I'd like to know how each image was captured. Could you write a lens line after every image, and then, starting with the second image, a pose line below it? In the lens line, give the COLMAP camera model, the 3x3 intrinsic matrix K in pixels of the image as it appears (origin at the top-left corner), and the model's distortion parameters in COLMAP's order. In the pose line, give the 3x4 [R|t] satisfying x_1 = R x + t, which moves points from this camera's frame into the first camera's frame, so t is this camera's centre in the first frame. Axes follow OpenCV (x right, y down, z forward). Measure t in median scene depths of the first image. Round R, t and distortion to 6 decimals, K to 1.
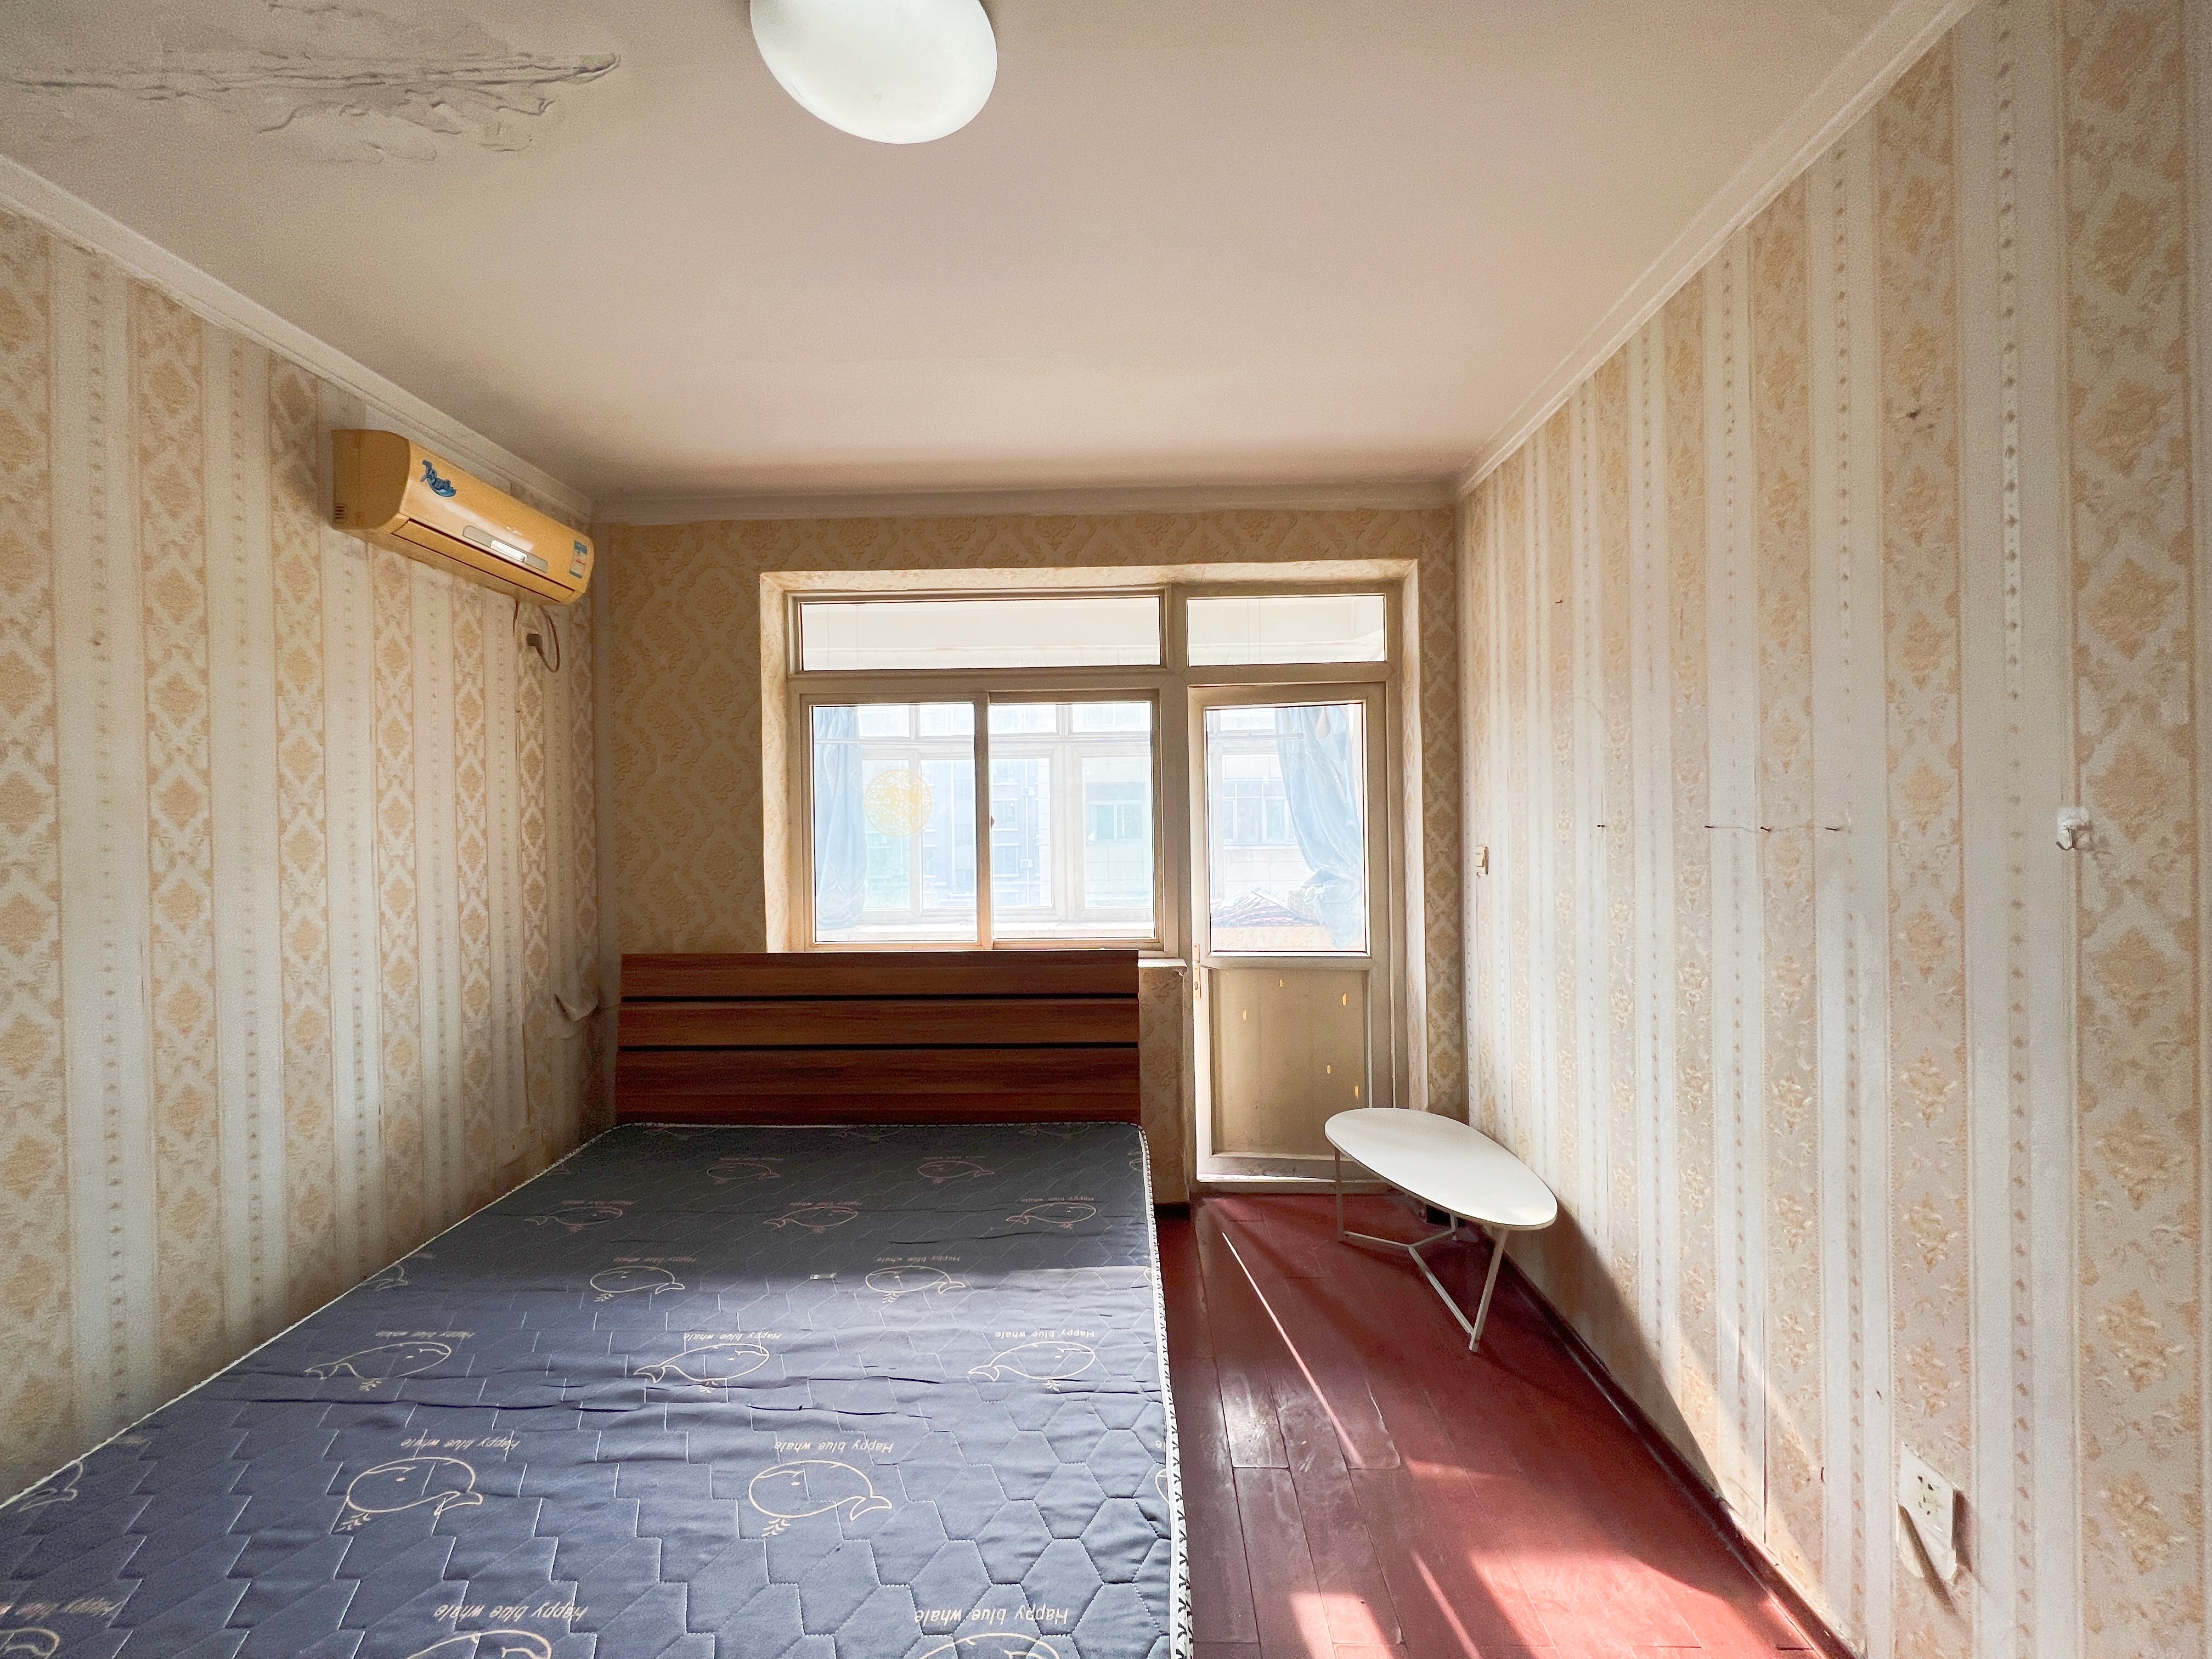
lens RADIAL K [[885.0, 0, 1107.3], [0, 885.0, 827.2], [0, 0, 1]] dist [0.001335, -0.000287]
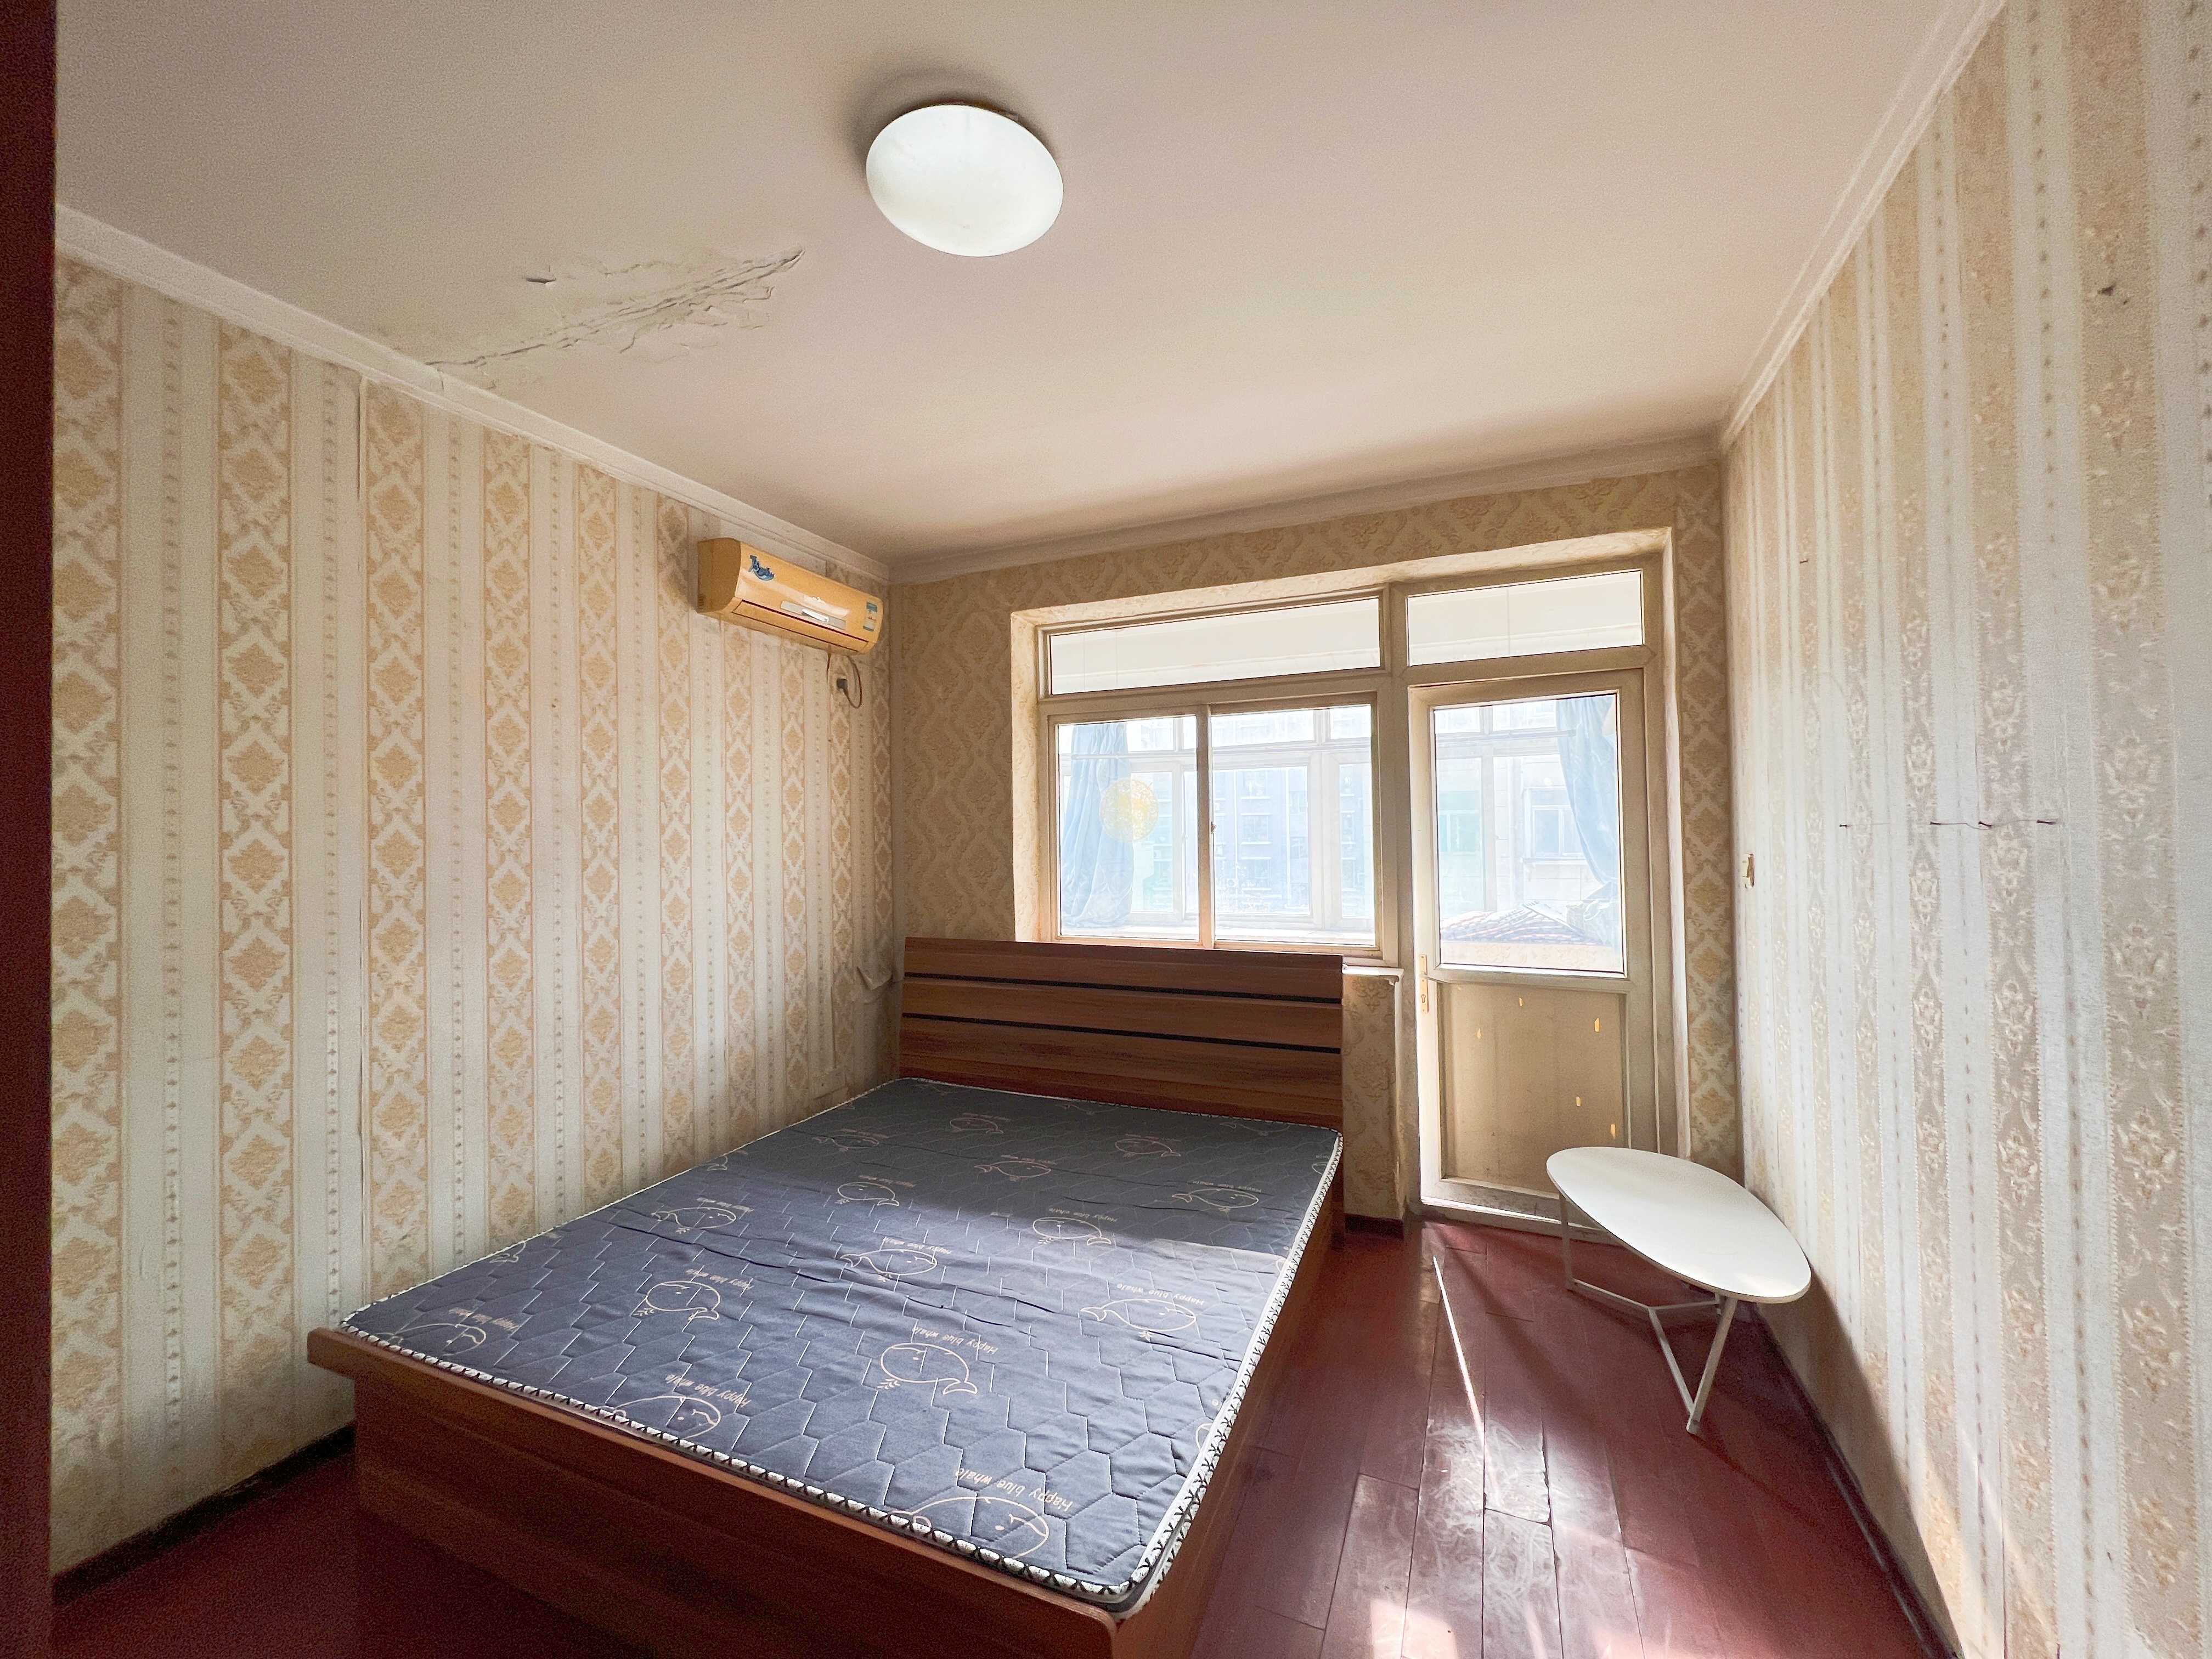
lens RADIAL K [[885.0, 0, 1103.5], [0, 885.0, 828.4], [0, 0, 1]] dist [0.001335, -0.000287]
pose [[0.926080, -0.002181, -0.377320, 0.231414], [-0.002749, 0.999918, -0.012527, 0.013143], [0.377317, 0.012638, 0.925998, -0.031962]]
